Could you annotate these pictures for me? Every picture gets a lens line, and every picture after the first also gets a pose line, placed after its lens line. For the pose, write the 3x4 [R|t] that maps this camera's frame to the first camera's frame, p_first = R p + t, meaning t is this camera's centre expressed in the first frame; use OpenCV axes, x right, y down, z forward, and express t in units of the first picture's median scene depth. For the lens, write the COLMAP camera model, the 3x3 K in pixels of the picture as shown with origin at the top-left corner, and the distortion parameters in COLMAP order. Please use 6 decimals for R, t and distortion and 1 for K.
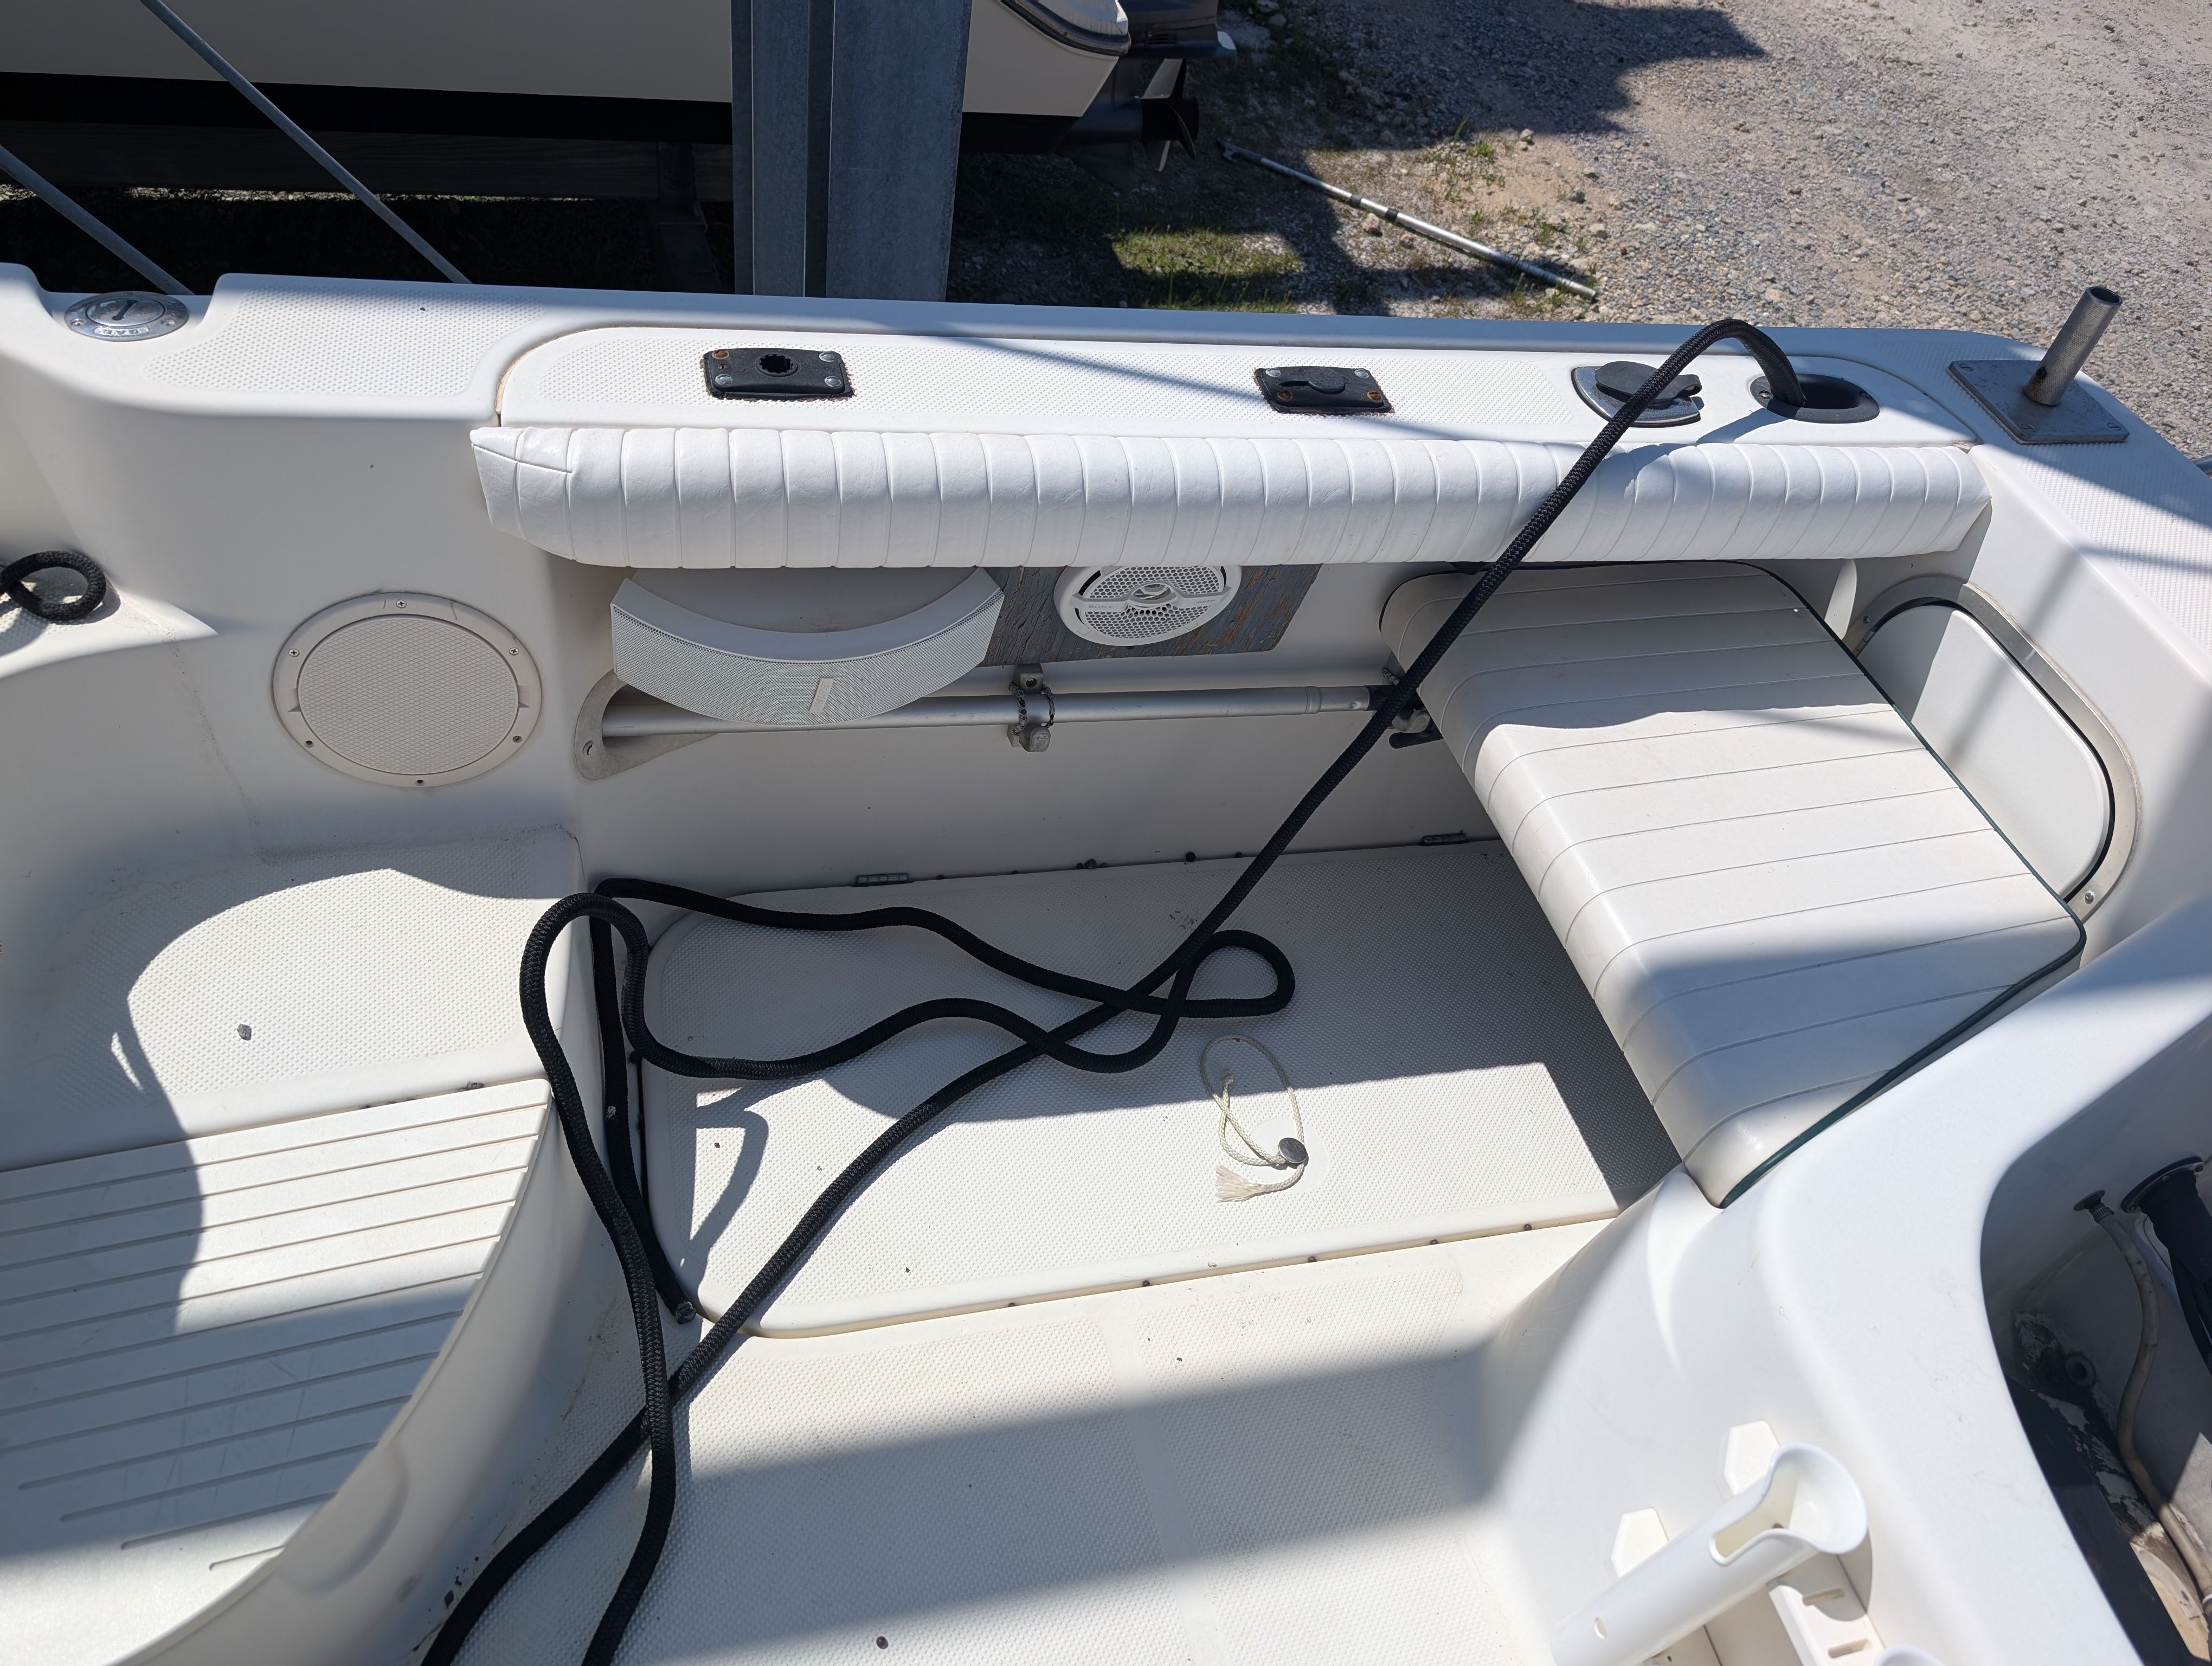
lens RADIAL K [[1600.8, 0, 1104.3], [0, 1600.8, 803.3], [0, 0, 1]] dist [0.003986, 0.001258]
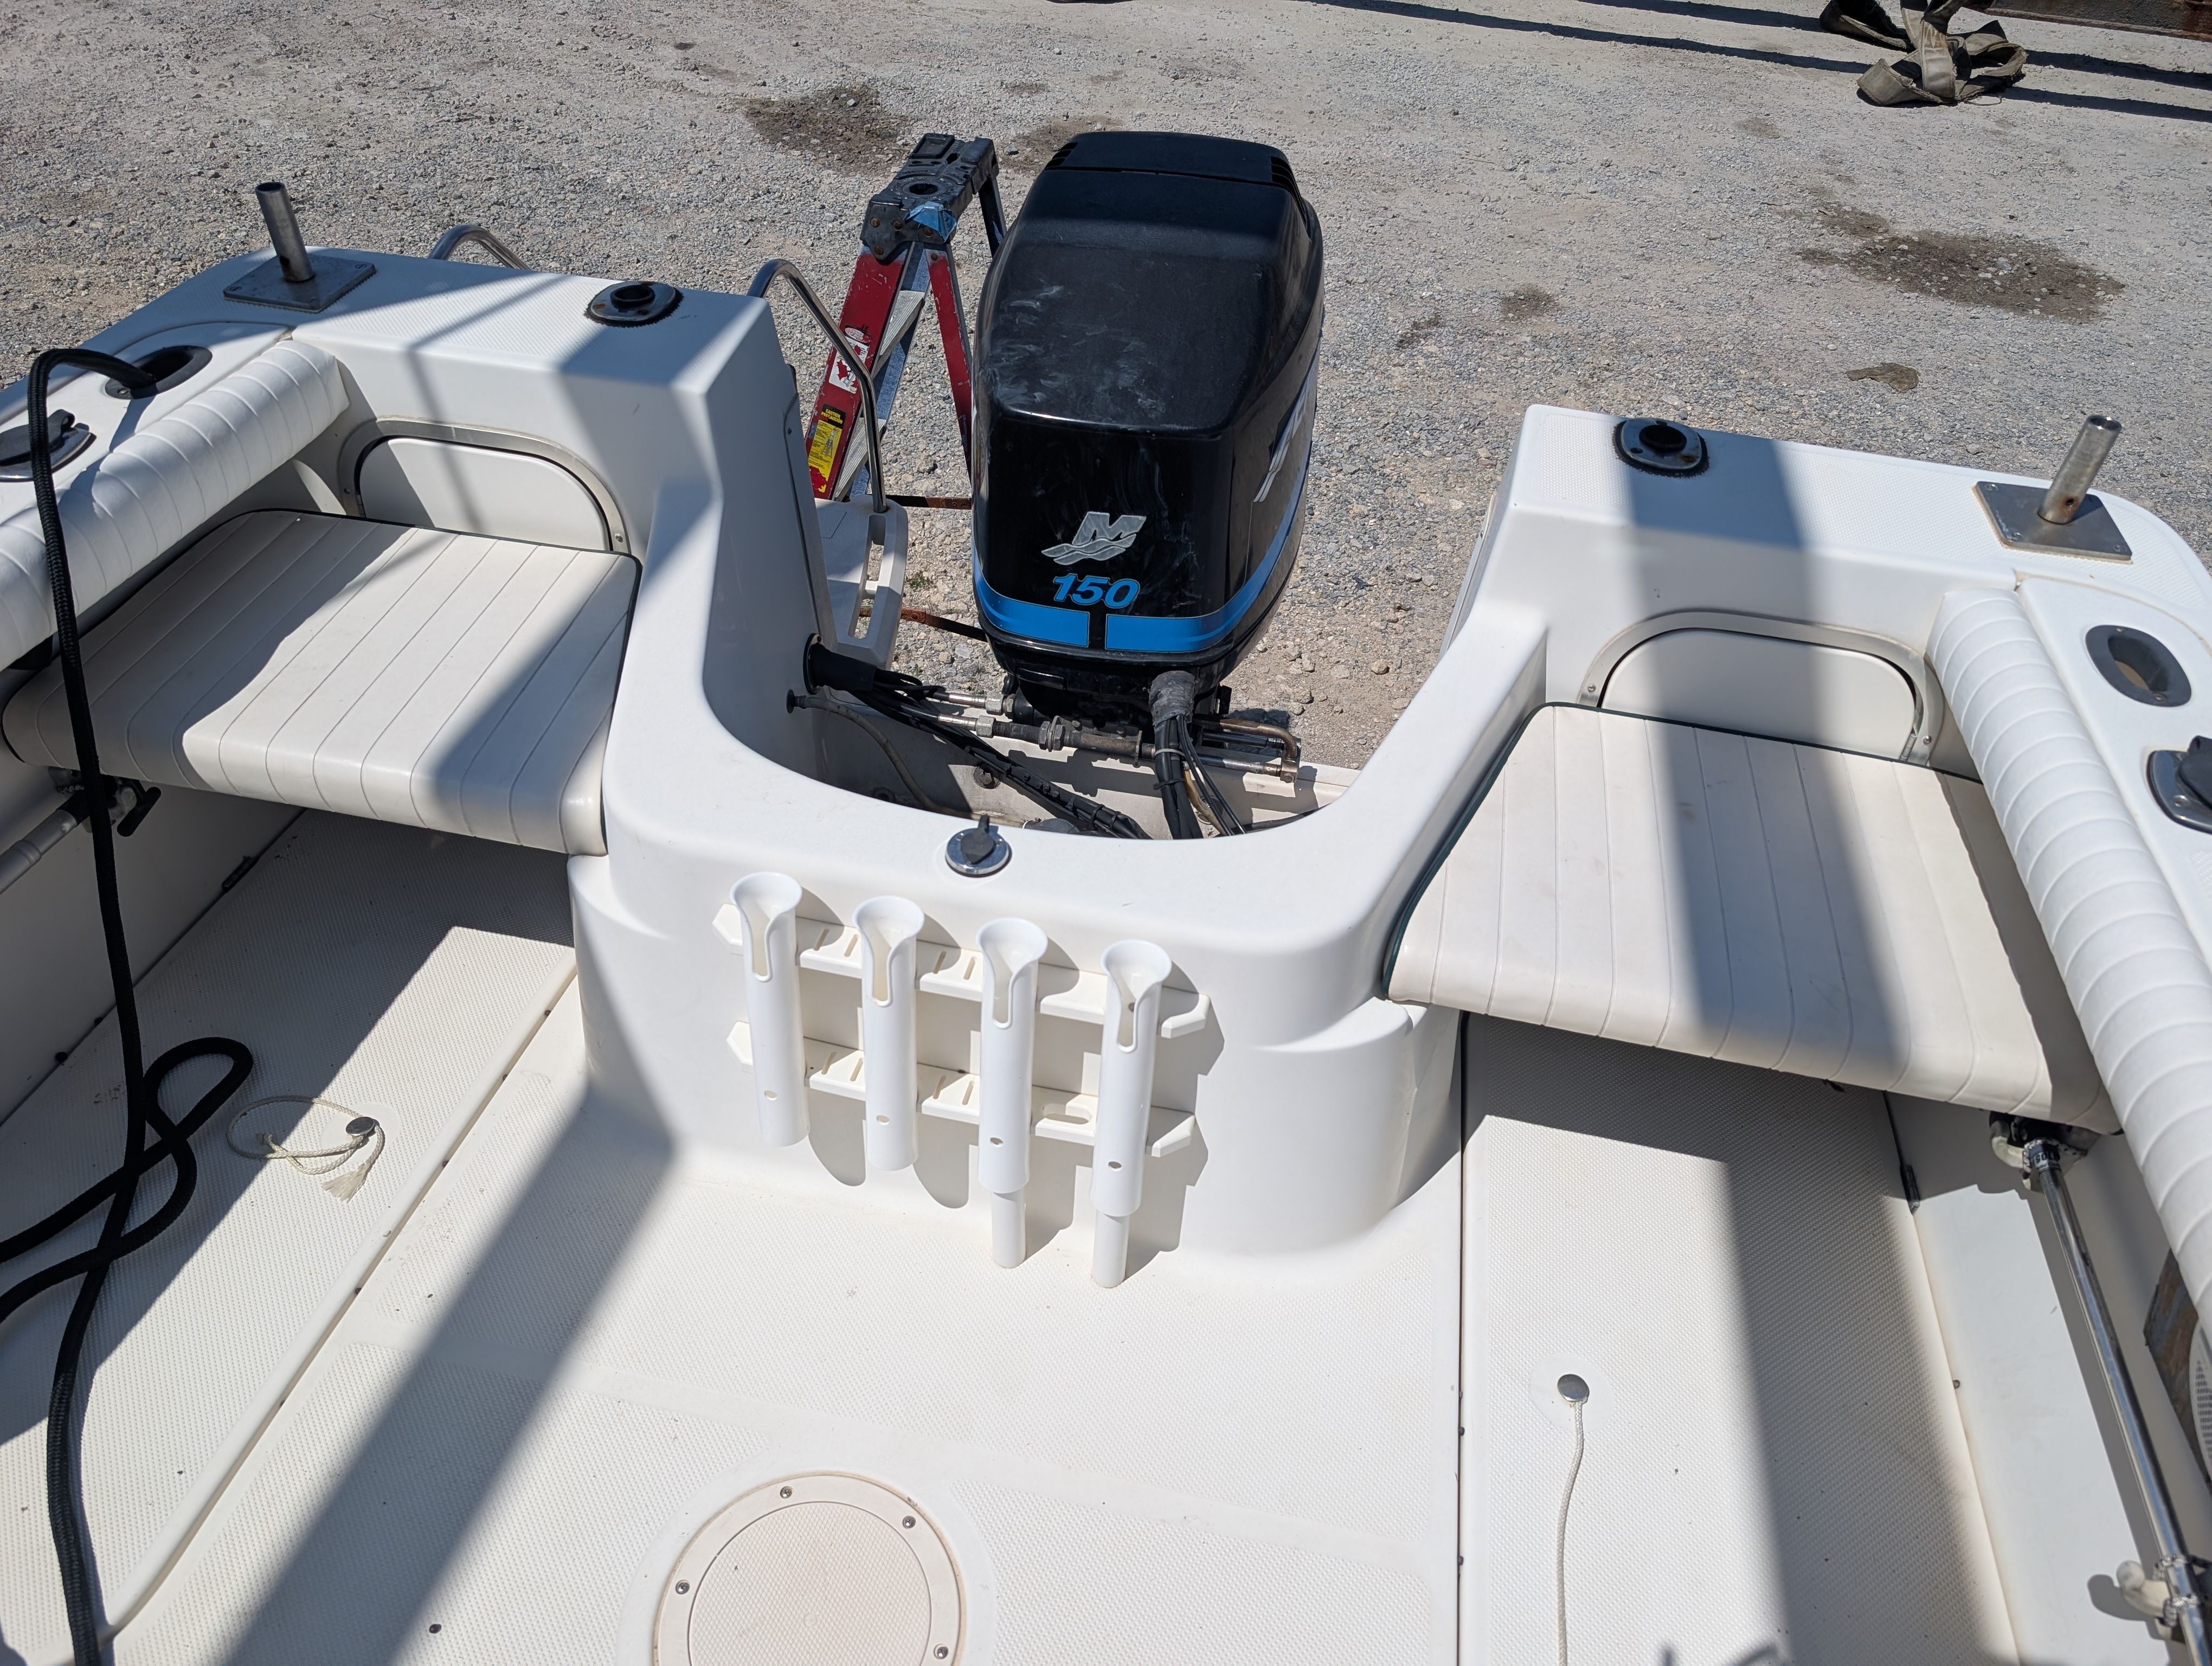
lens RADIAL K [[1584.7, 0, 1075.2], [0, 1584.7, 825.8], [0, 0, 1]] dist [0.003495, -0.006667]
pose [[0.458902, -0.693917, 0.554877, -0.120946], [0.677028, 0.677530, 0.287380, 0.091561], [-0.575363, 0.243788, 0.780721, -0.207545]]
